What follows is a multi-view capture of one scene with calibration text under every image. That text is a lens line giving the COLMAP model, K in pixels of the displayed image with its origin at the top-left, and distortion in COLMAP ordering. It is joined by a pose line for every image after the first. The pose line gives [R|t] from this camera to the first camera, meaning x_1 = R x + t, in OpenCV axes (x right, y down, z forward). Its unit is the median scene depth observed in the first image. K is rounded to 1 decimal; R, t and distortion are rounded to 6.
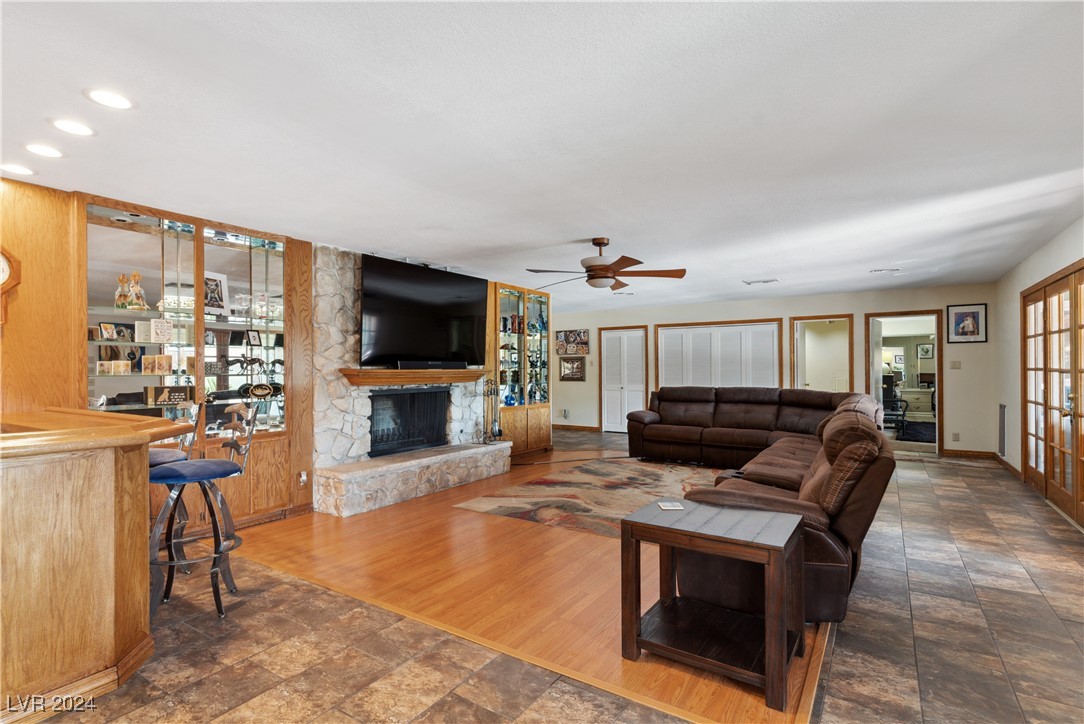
lens RADIAL K [[528.0, 0, 539.2], [0, 528.0, 368.6], [0, 0, 1]] dist [-0.000380, -0.000023]
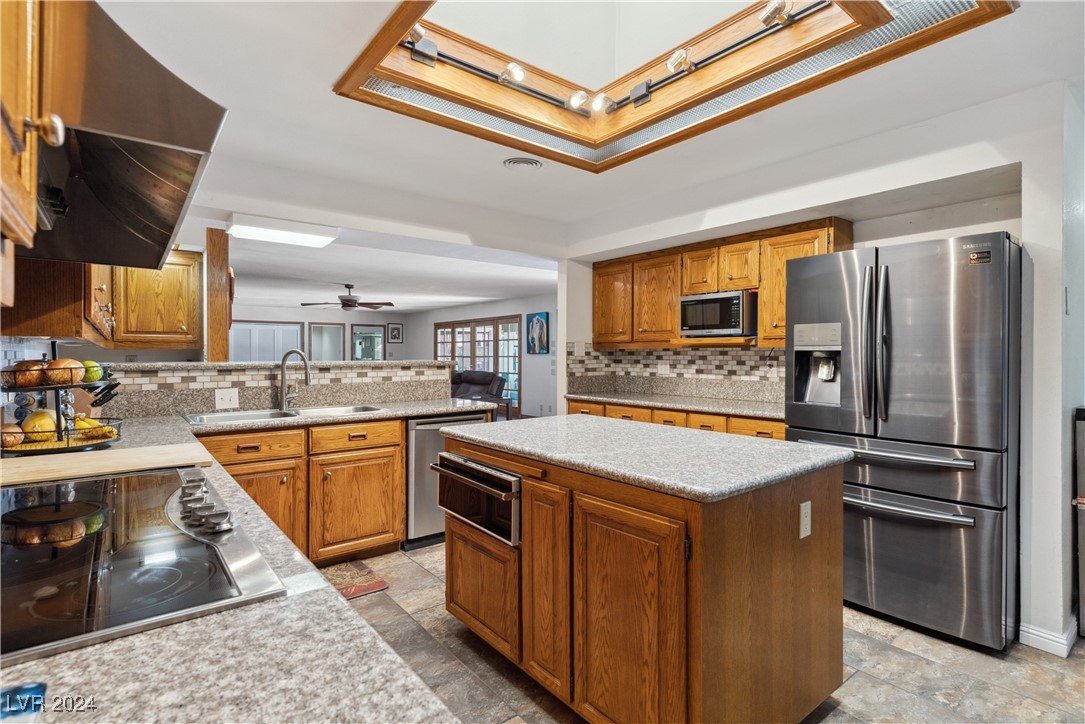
lens RADIAL K [[528.5, 0, 535.0], [0, 528.5, 355.8], [0, 0, 1]] dist [-0.000380, -0.000023]
pose [[0.330000, 0.003630, 0.943974, -1.301603], [-0.001037, 0.999993, -0.003483, 0.007535], [-0.943980, 0.000171, 0.330002, -0.207376]]
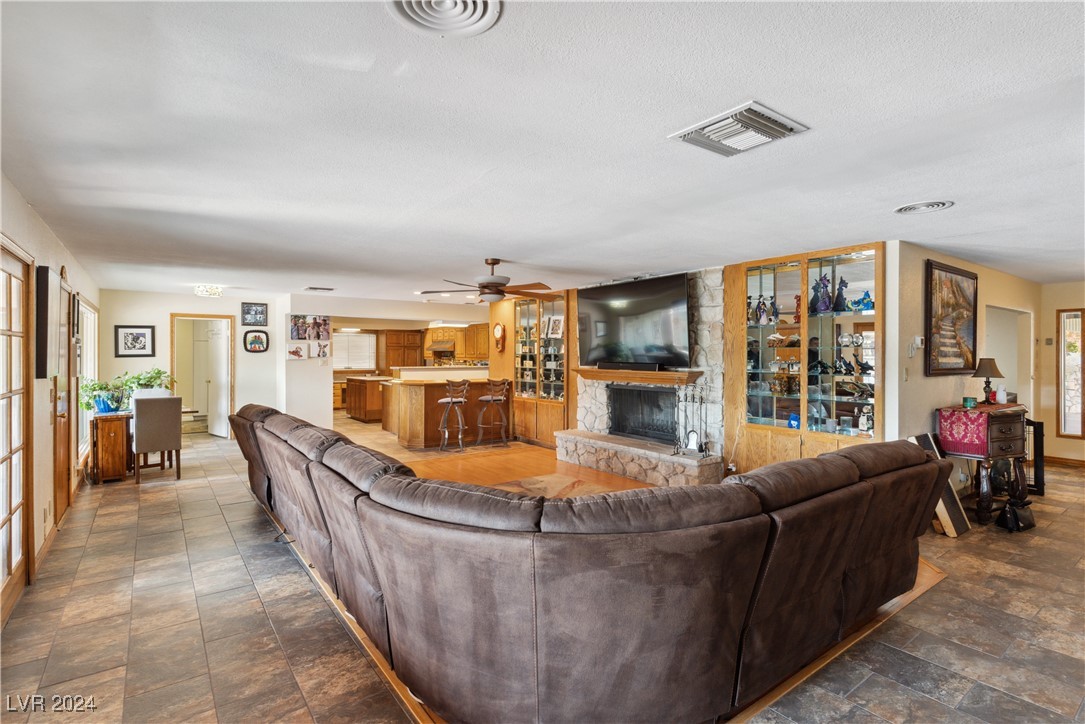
lens RADIAL K [[528.5, 0, 543.8], [0, 528.5, 355.7], [0, 0, 1]] dist [-0.000380, -0.000023]
pose [[-0.348524, 0.008291, -0.937263, 1.053361], [0.001565, 0.999965, 0.008264, -0.044577], [0.937298, 0.001413, -0.348525, 1.384983]]
